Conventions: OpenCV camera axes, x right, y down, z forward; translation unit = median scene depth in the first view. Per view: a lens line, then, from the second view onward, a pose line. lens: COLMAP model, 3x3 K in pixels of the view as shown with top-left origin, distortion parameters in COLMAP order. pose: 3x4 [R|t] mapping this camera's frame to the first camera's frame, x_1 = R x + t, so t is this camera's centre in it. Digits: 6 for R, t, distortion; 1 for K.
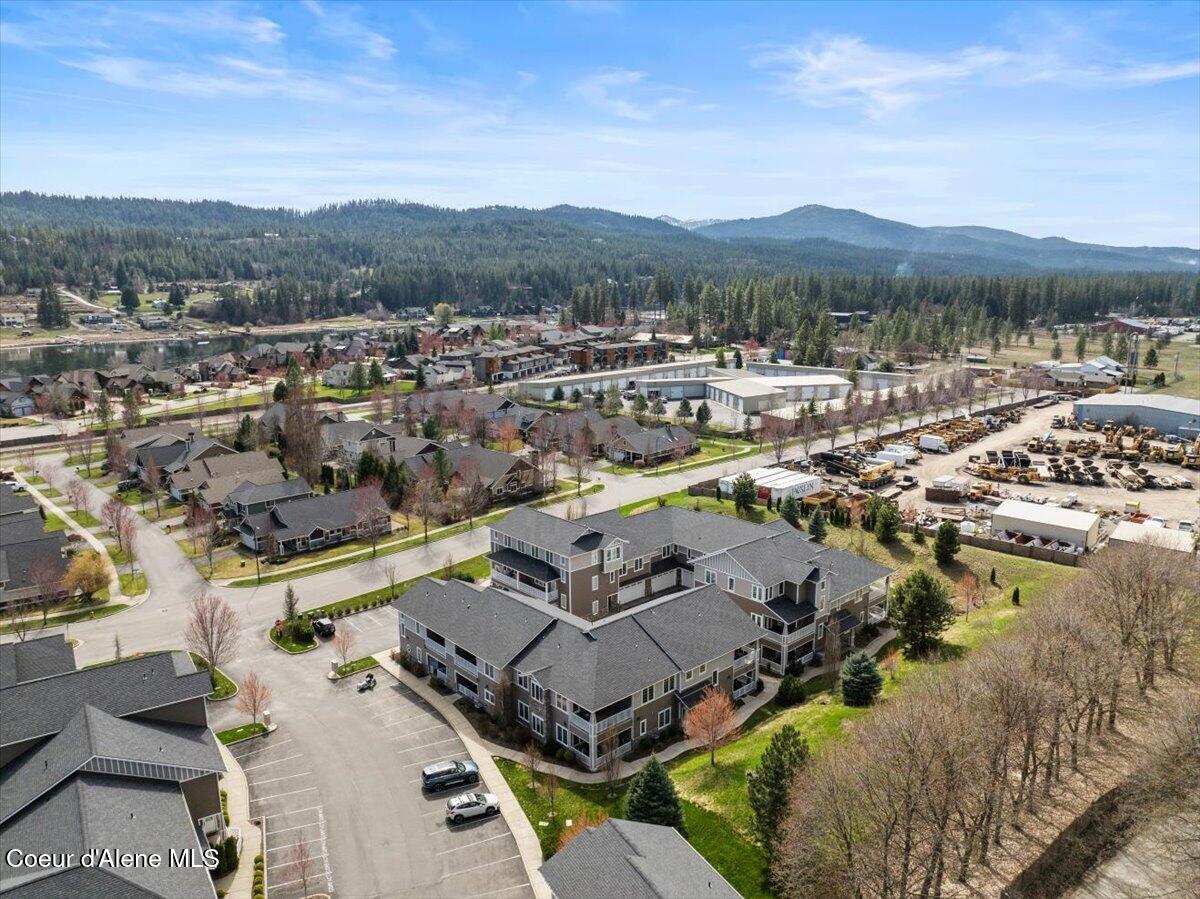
lens RADIAL K [[846.3, 0, 600.0], [0, 846.3, 449.5], [0, 0, 1]] dist [-0.031545, -0.007119]
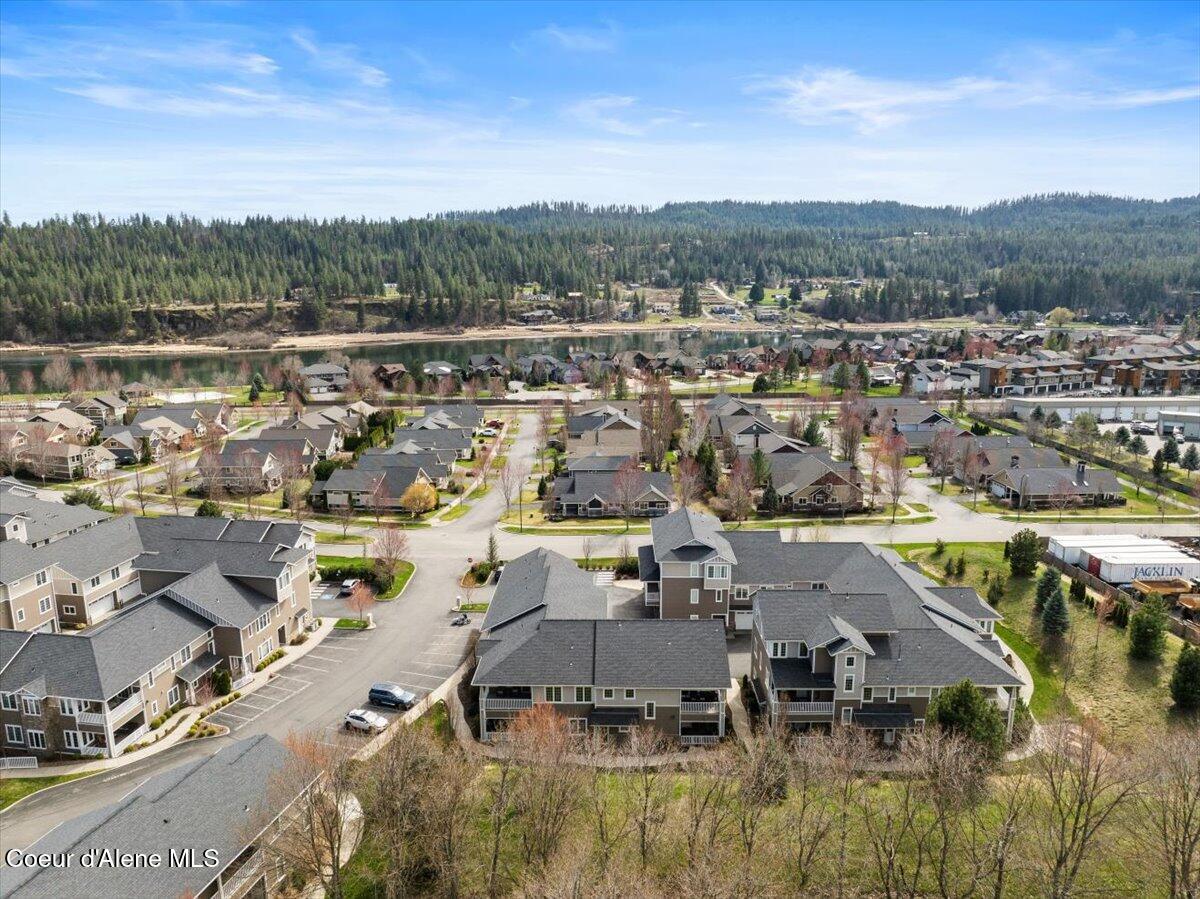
lens RADIAL K [[846.3, 0, 600.0], [0, 846.3, 449.5], [0, 0, 1]] dist [-0.031545, -0.007119]
pose [[0.729033, 0.140855, -0.669829, 0.155995], [-0.139499, 0.988634, 0.056067, -0.013628], [0.670113, 0.052566, 0.740396, 0.058187]]
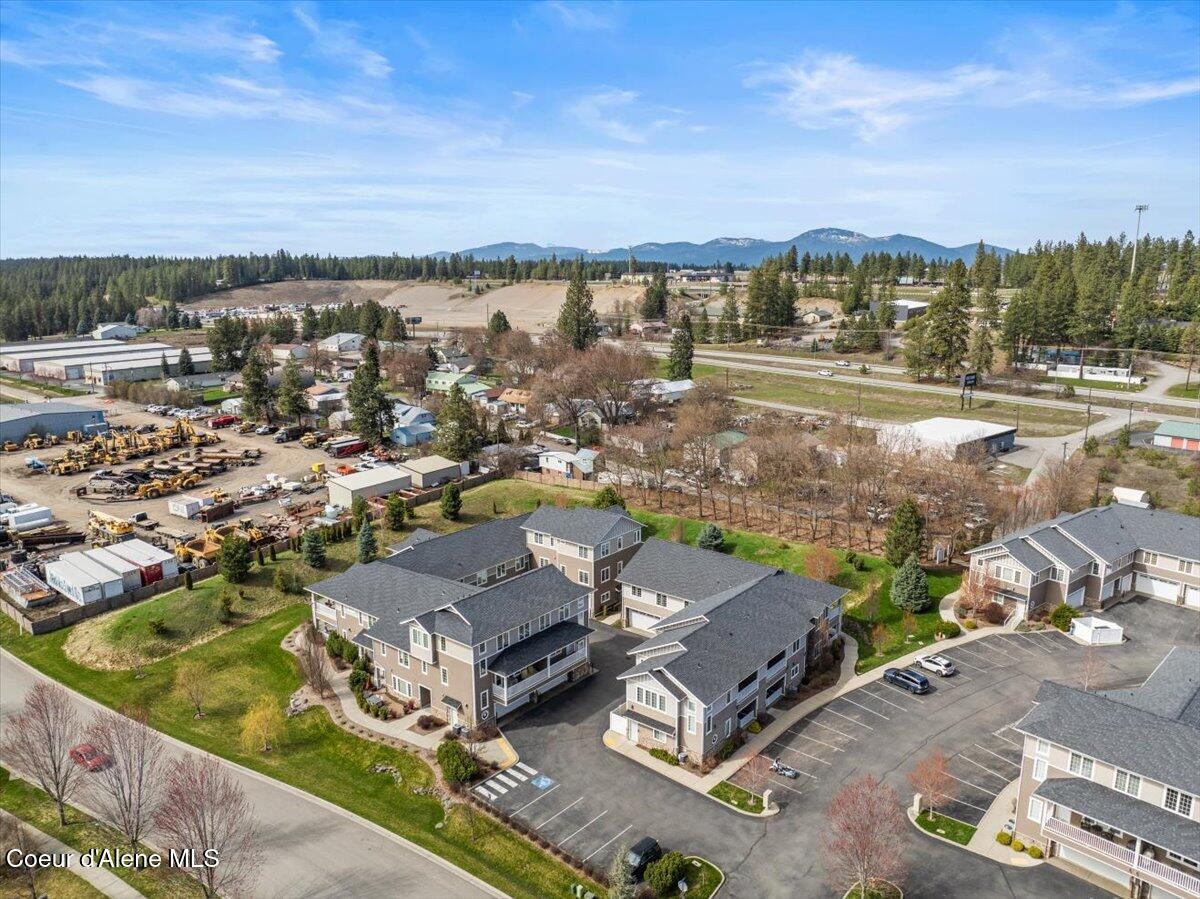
lens RADIAL K [[830.9, 0, 605.4], [0, 830.9, 446.4], [0, 0, 1]] dist [-0.034944, 0.002254]
pose [[-0.153587, -0.197120, 0.968274, -0.238462], [0.207087, 0.951719, 0.226598, -0.059689], [-0.966191, 0.235320, -0.105351, 0.290401]]
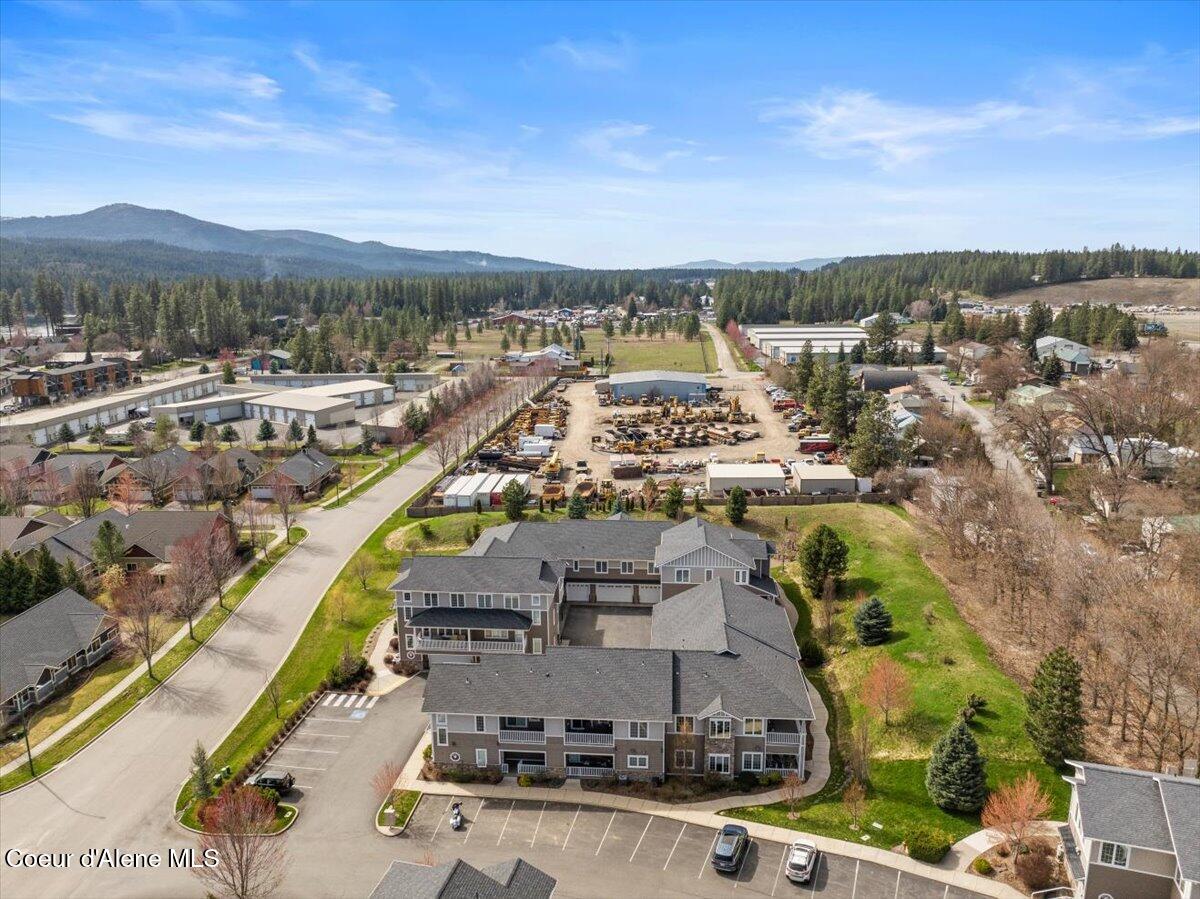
lens RADIAL K [[846.3, 0, 600.0], [0, 846.3, 449.5], [0, 0, 1]] dist [-0.031545, -0.007119]
pose [[0.730476, -0.140112, 0.668411, -0.157658], [0.142913, 0.988420, 0.051008, -0.016556], [-0.667817, 0.058264, 0.742041, 0.083428]]
